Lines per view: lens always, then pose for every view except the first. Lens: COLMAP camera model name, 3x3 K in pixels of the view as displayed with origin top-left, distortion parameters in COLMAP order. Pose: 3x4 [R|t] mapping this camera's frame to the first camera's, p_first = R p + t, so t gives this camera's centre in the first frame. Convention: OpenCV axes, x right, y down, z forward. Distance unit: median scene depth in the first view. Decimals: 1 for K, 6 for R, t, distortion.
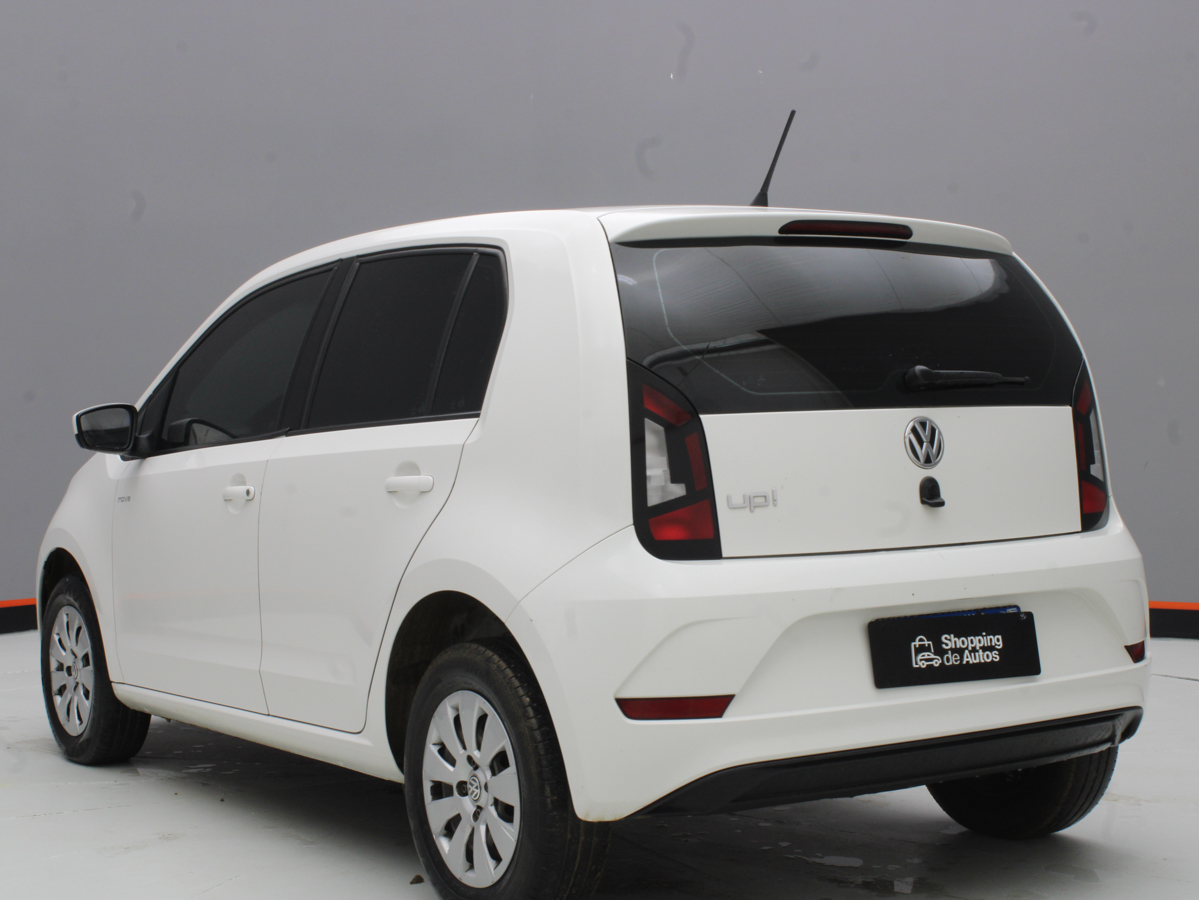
lens RADIAL K [[2025.3, 0, 599.5], [0, 2025.3, 450.0], [0, 0, 1]] dist [-0.062565, -0.044482]
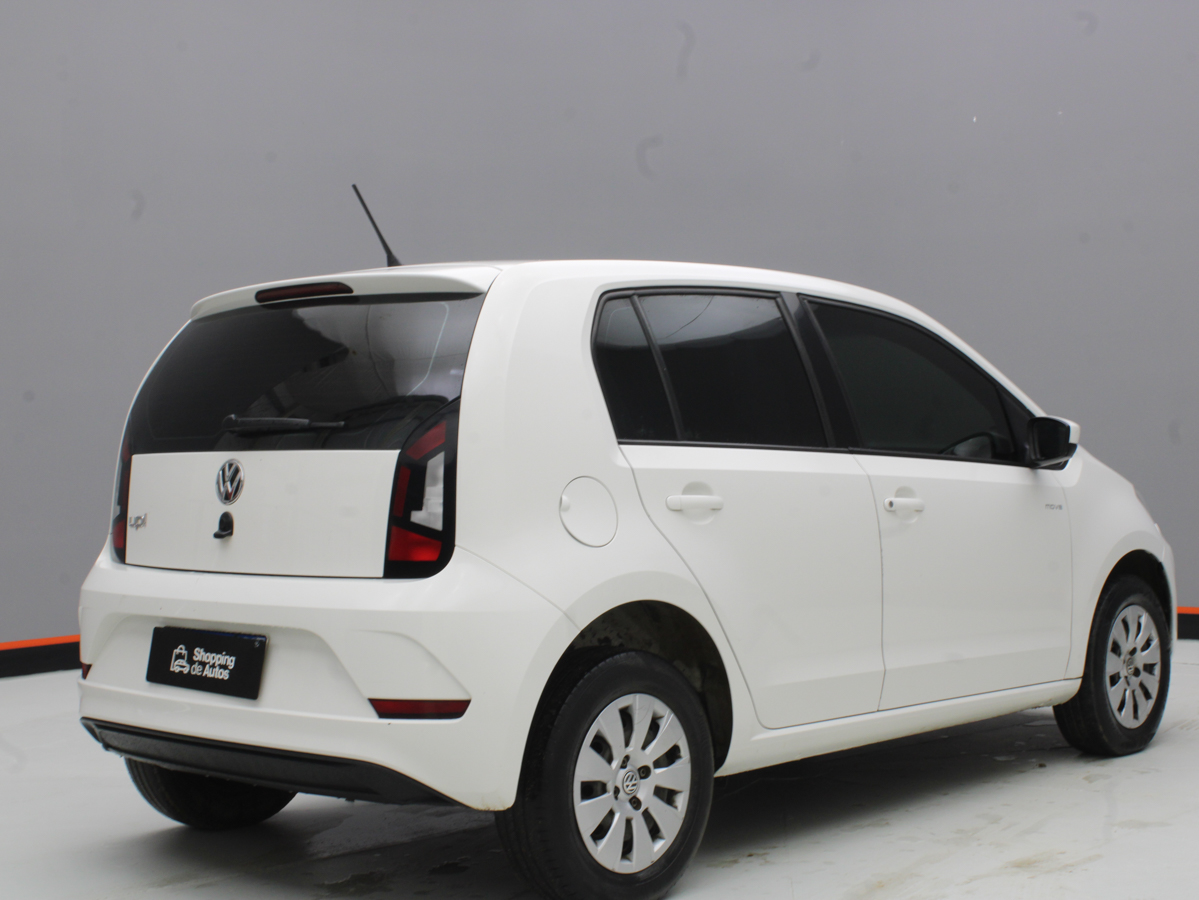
lens RADIAL K [[1882.4, 0, 599.5], [0, 1882.4, 450.0], [0, 0, 1]] dist [-0.115254, 0.174596]
pose [[0.261247, 0.019191, -0.965081, 1.254944], [-0.007245, 0.999813, 0.017921, -0.042631], [0.965245, 0.002310, 0.261337, 0.934758]]
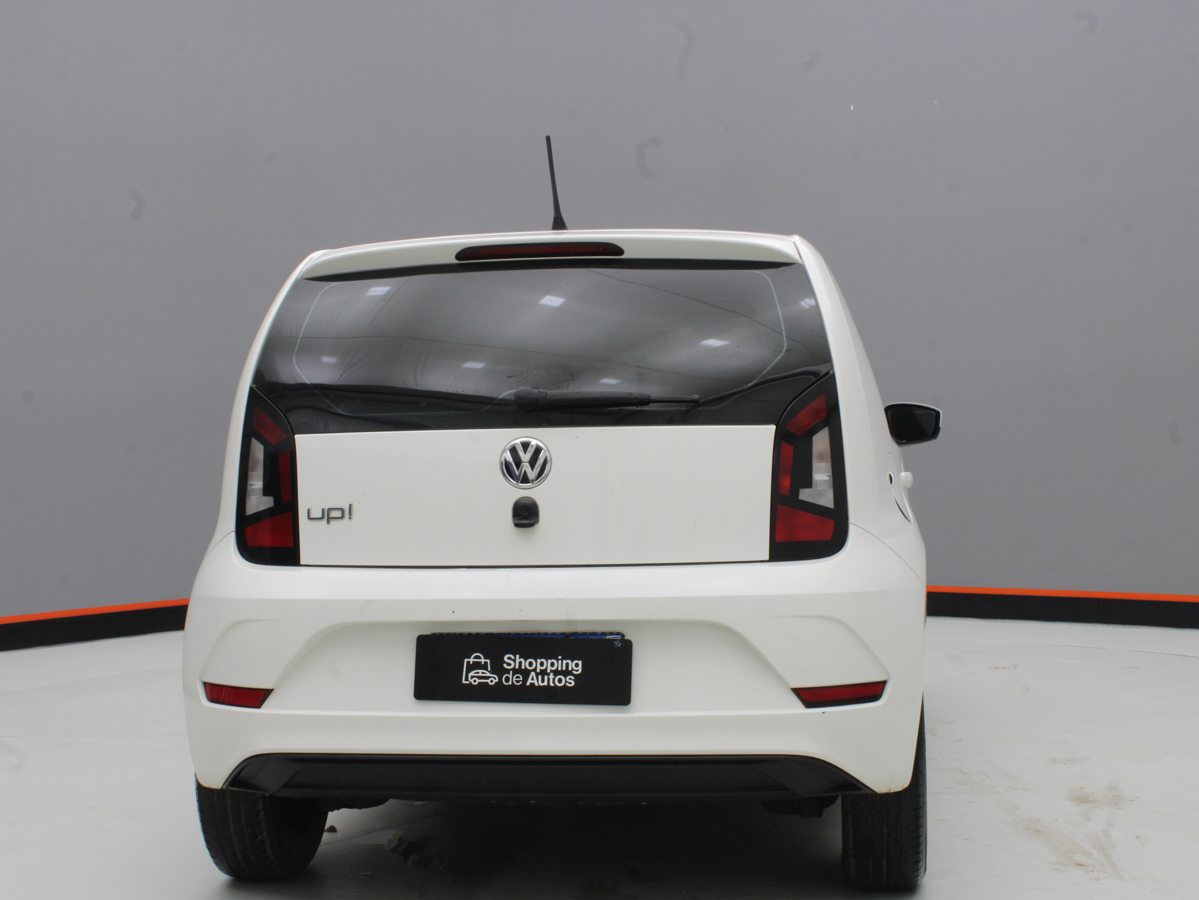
lens RADIAL K [[1882.4, 0, 599.5], [0, 1882.4, 450.0], [0, 0, 1]] dist [-0.115254, 0.174596]
pose [[0.766158, 0.013836, -0.642504, 0.798692], [-0.009608, 0.999903, 0.010075, -0.019949], [0.642581, -0.001546, 0.766216, 0.310607]]
